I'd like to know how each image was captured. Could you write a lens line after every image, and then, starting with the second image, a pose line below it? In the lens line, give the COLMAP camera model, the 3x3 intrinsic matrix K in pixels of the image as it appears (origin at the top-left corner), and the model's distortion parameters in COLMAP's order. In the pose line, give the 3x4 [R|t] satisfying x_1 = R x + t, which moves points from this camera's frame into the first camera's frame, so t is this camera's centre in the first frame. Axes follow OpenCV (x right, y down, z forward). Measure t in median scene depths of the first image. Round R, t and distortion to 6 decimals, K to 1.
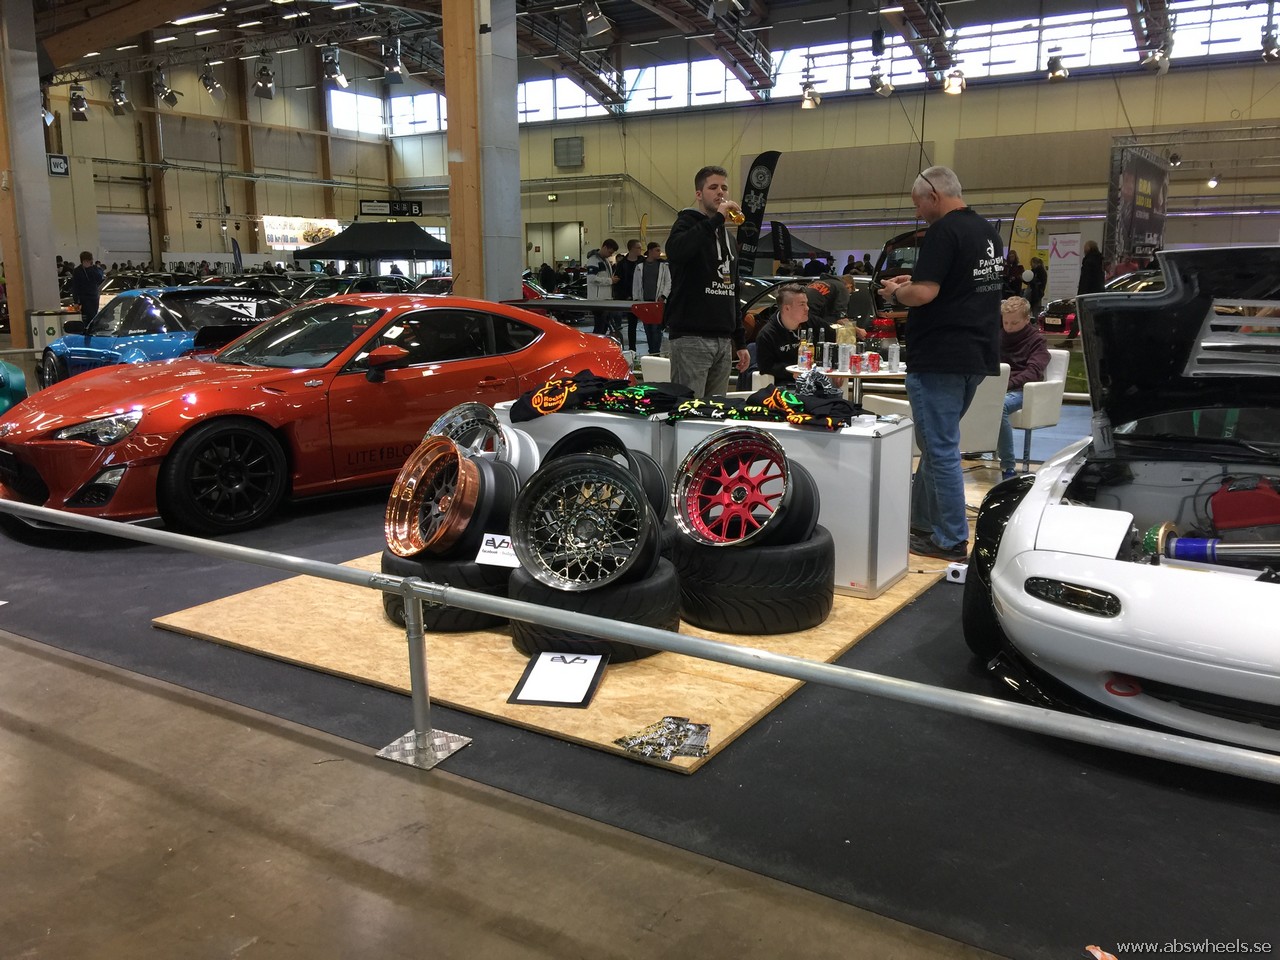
lens RADIAL K [[1116.7, 0, 639.8], [0, 1116.7, 481.2], [0, 0, 1]] dist [0.081056, -0.125472]
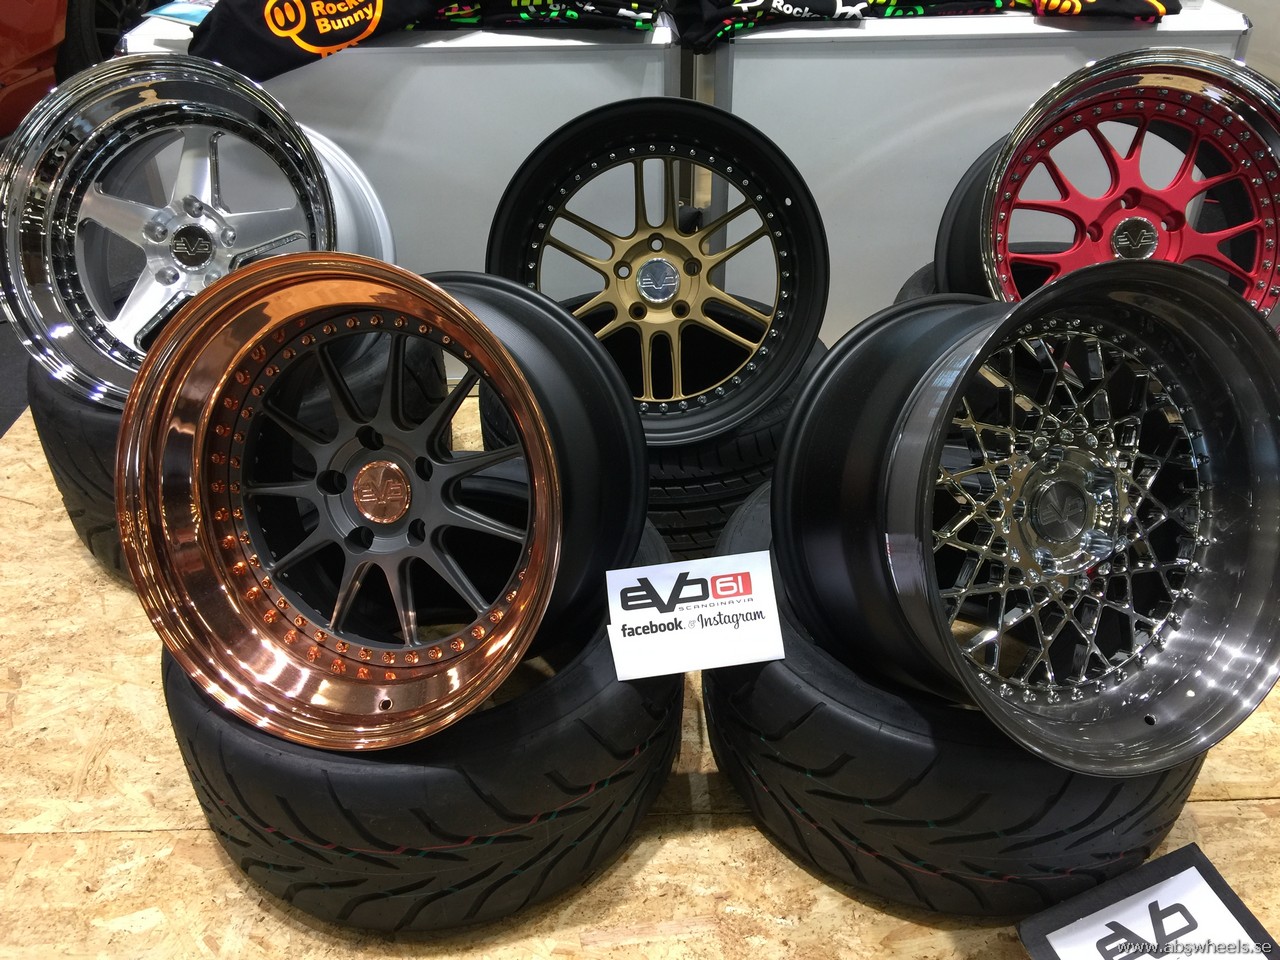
lens RADIAL K [[1116.7, 0, 639.6], [0, 1116.7, 479.6], [0, 0, 1]] dist [0.081056, -0.125472]
pose [[0.818089, -0.316735, 0.480009, -0.257338], [0.105627, 0.903223, 0.415971, -0.091876], [-0.565308, -0.289599, 0.772373, 0.762591]]
